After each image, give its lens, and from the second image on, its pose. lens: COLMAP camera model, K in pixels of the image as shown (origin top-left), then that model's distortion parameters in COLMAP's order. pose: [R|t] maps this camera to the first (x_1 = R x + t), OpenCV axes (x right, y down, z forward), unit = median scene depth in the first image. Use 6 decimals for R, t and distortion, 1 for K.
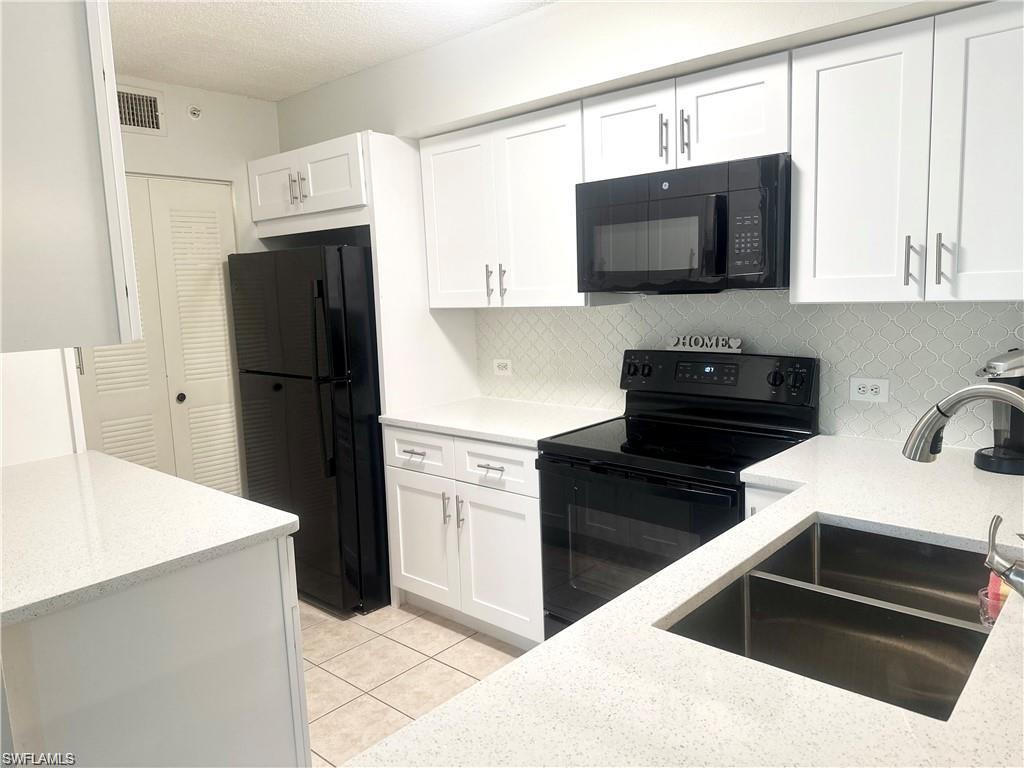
lens RADIAL K [[713.4, 0, 512.0], [0, 713.4, 384.0], [0, 0, 1]] dist [0.079080, -0.098357]
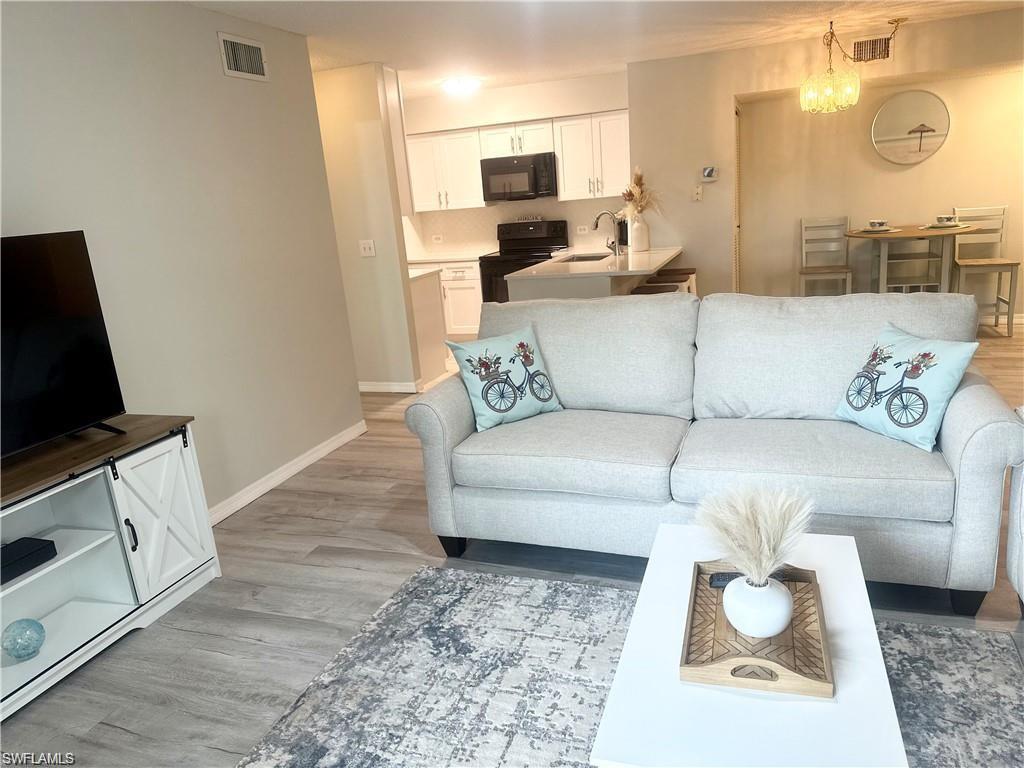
lens RADIAL K [[727.8, 0, 518.5], [0, 727.8, 387.2], [0, 0, 1]] dist [0.140484, -0.197786]
pose [[0.922471, -0.136102, 0.361280, -0.864668], [0.098054, 0.987708, 0.121727, 0.234910], [-0.373407, -0.076864, 0.924478, -1.623788]]
